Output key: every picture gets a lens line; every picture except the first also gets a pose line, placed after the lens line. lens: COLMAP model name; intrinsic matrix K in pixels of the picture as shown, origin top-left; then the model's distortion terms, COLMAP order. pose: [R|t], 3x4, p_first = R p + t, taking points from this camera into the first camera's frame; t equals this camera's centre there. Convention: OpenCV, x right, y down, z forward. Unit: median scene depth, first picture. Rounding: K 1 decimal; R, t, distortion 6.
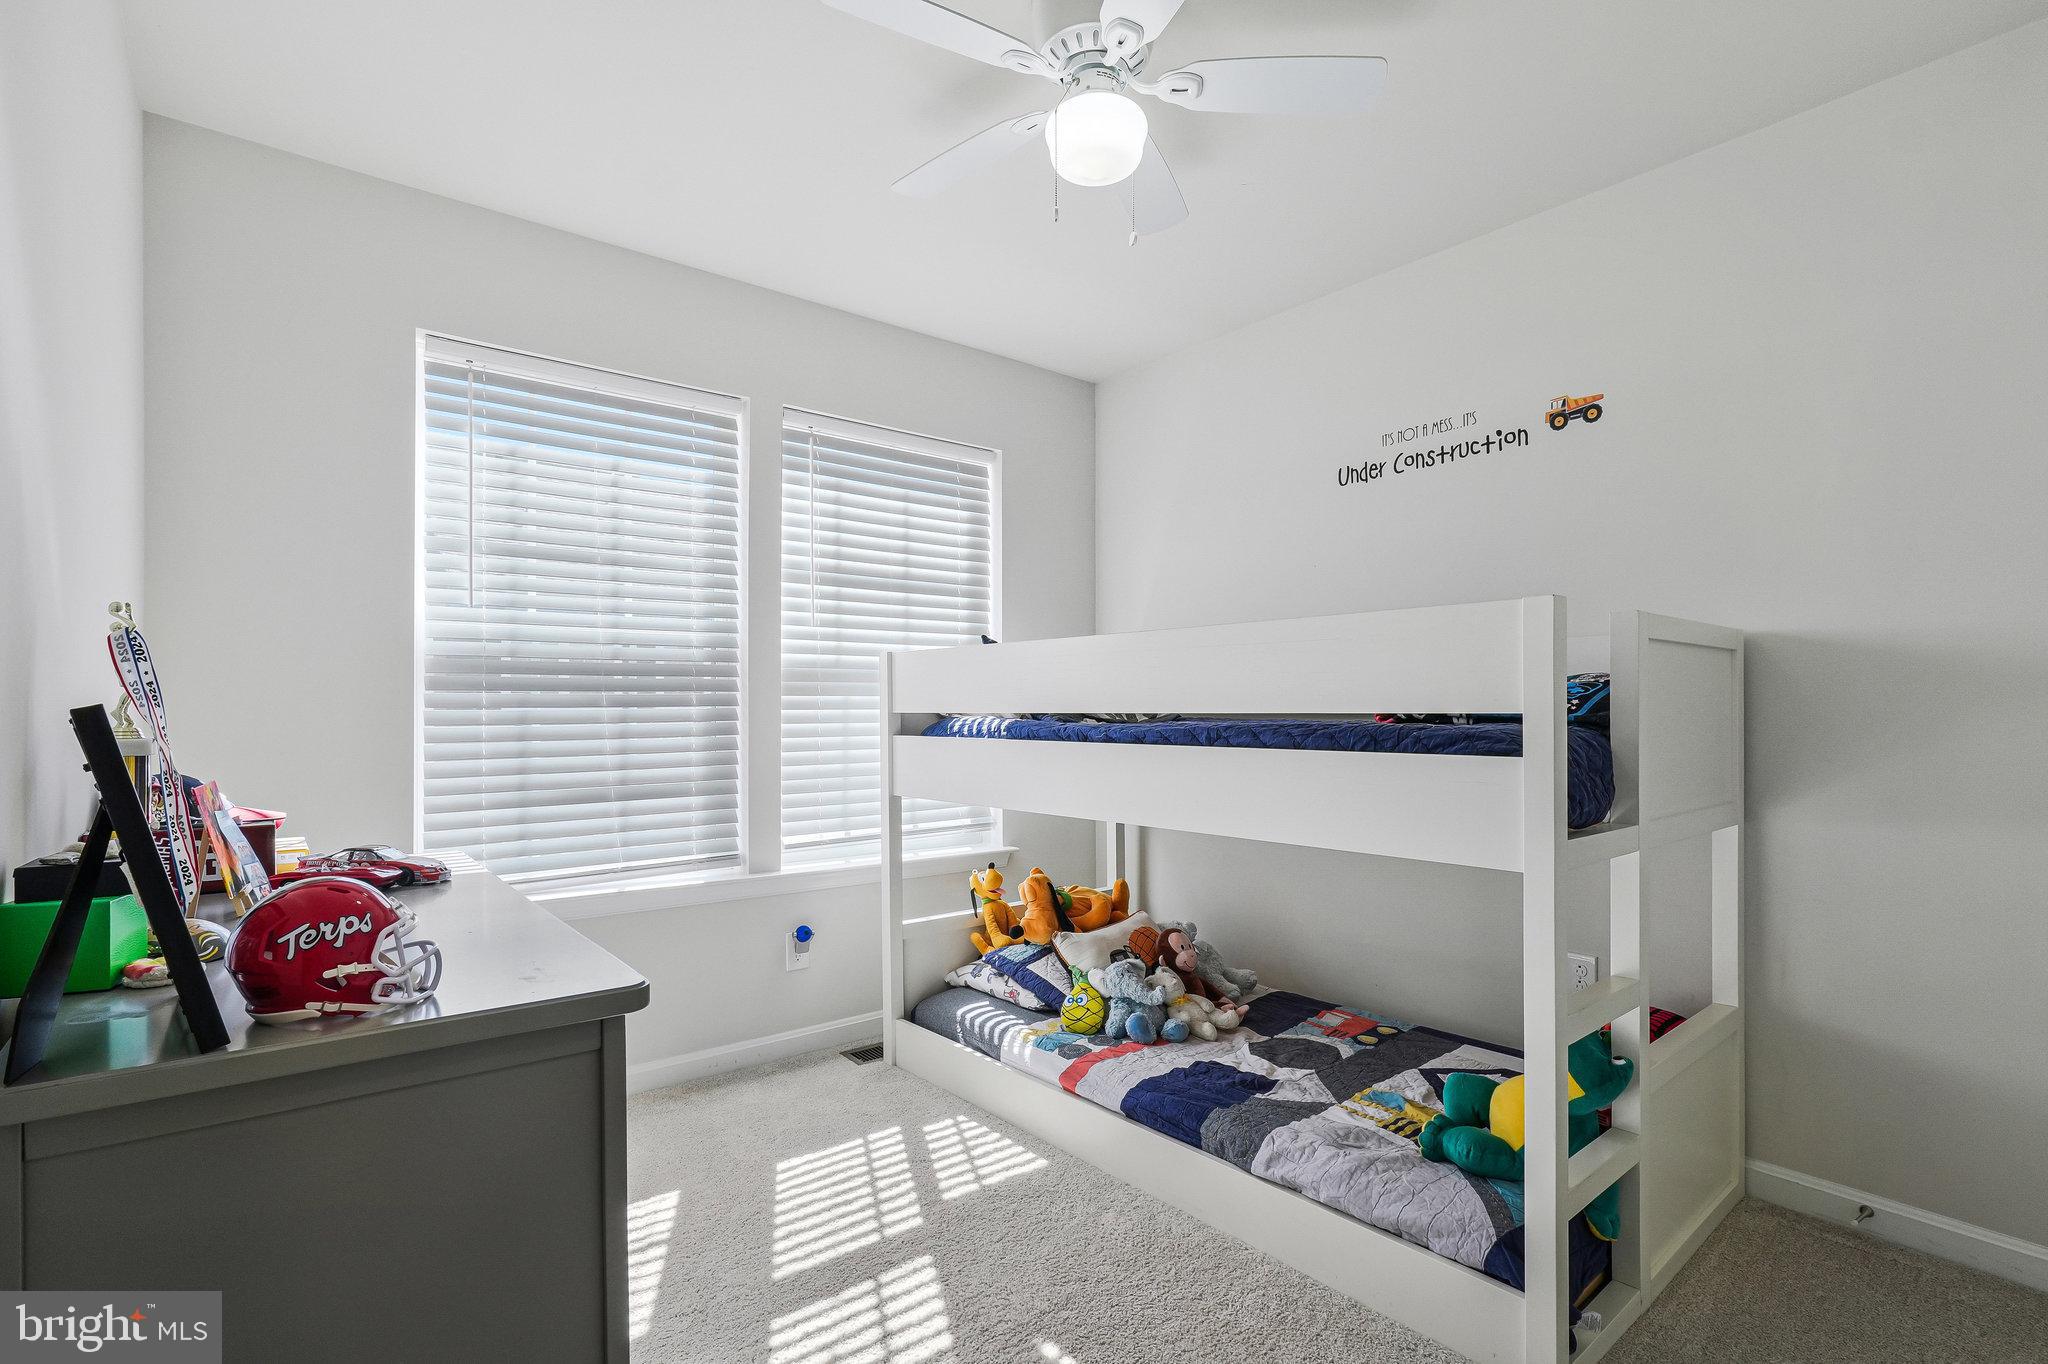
lens RADIAL K [[957.5, 0, 1016.6], [0, 957.5, 693.7], [0, 0, 1]] dist [-0.009183, 0.001822]
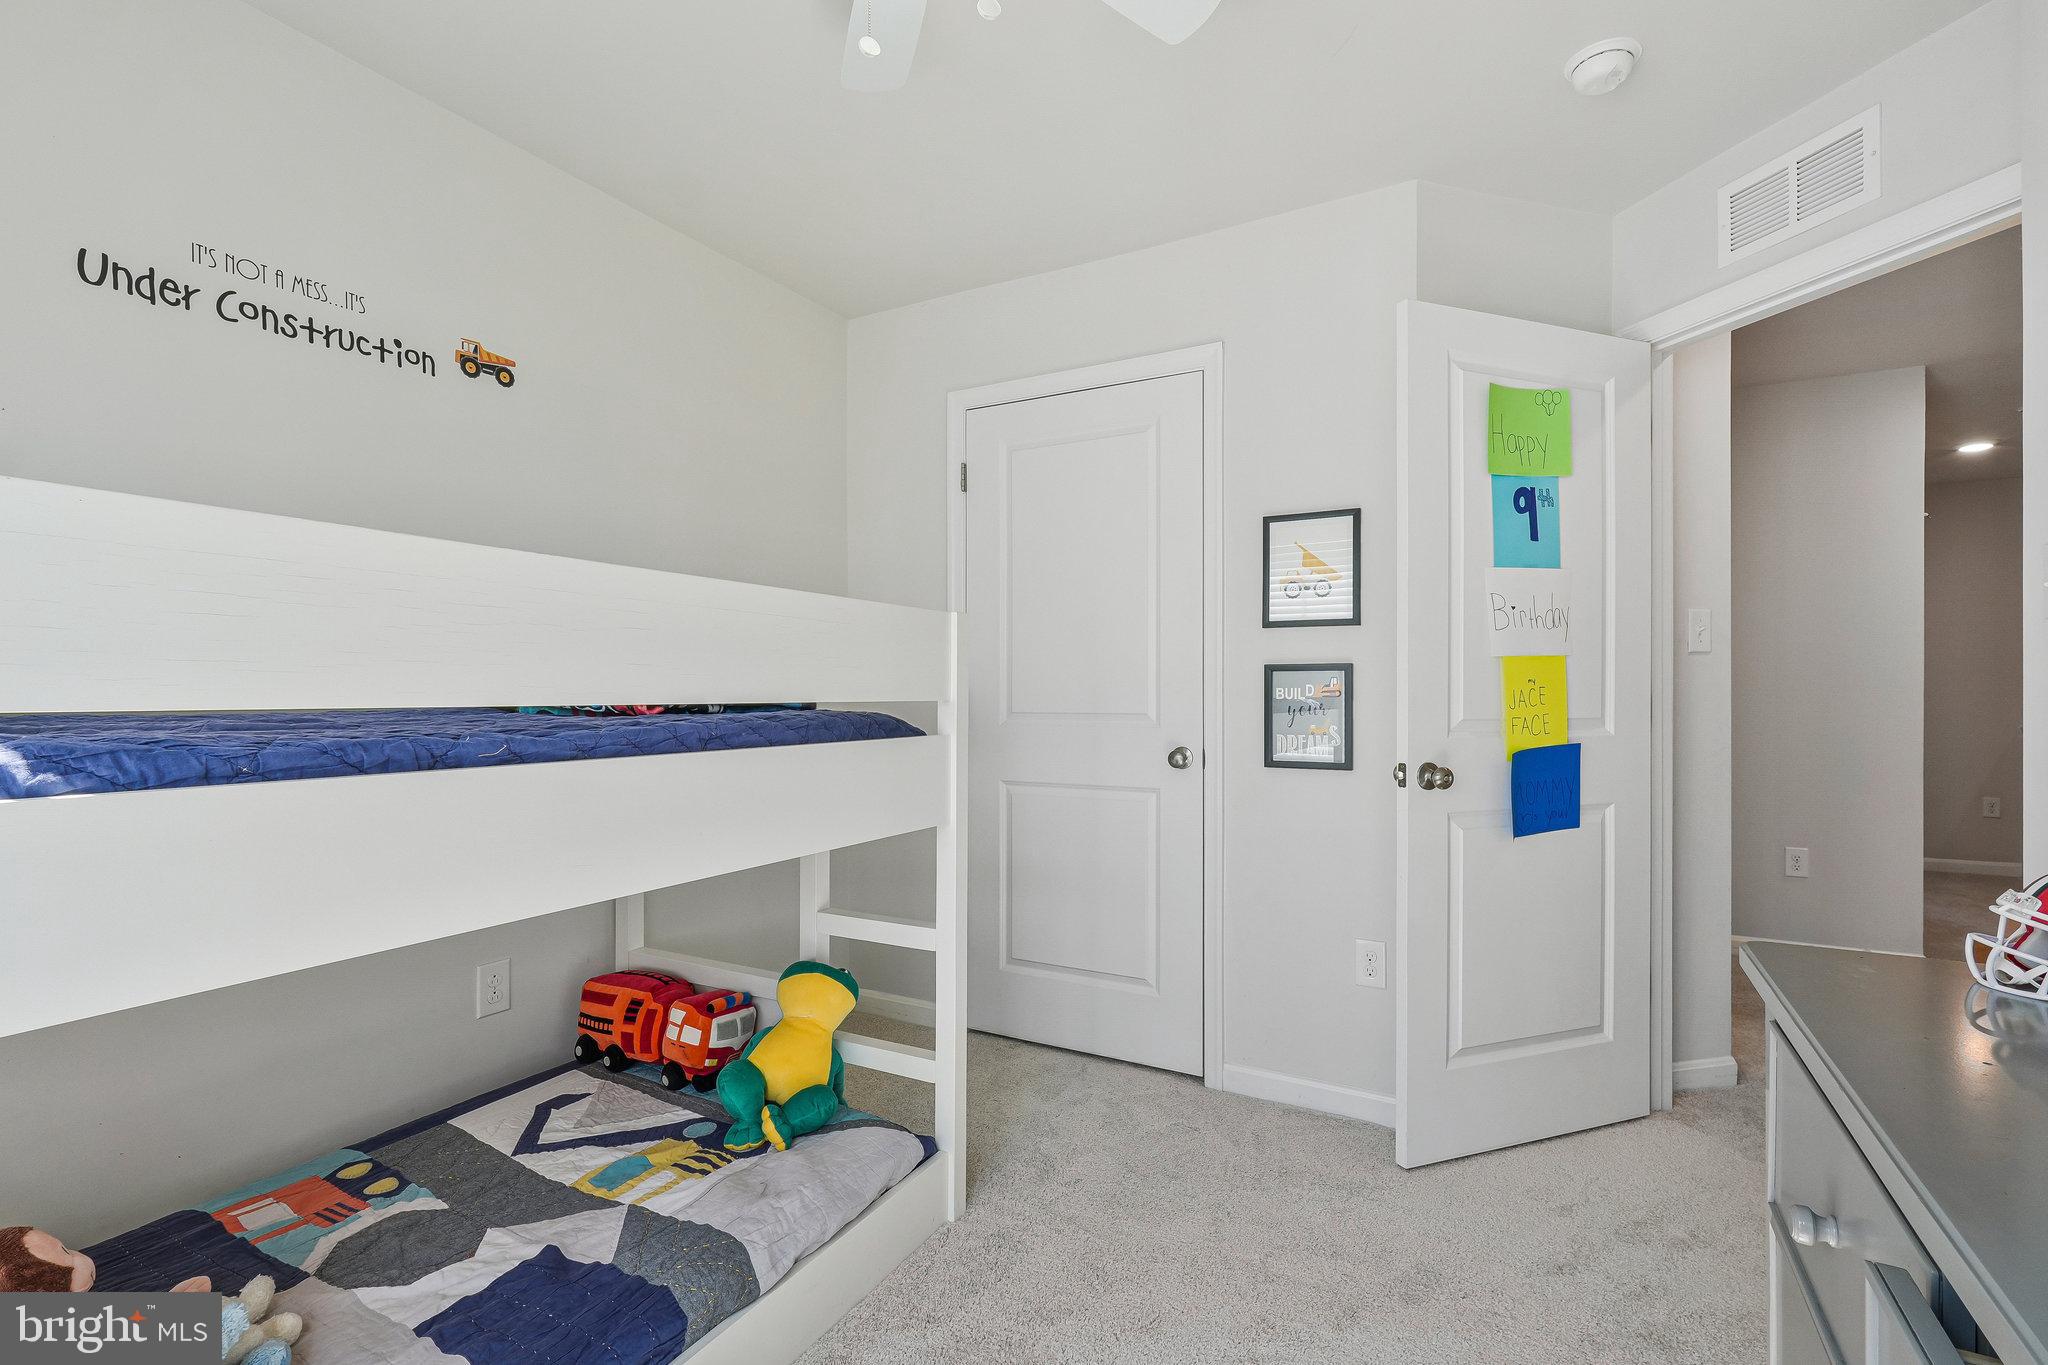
lens RADIAL K [[957.5, 0, 1013.8], [0, 957.5, 690.8], [0, 0, 1]] dist [-0.009183, 0.001822]
pose [[-0.377989, 0.003270, 0.925804, -0.432903], [-0.019099, 0.999753, -0.011328, 0.011836], [-0.925613, -0.021964, -0.377833, 0.869242]]
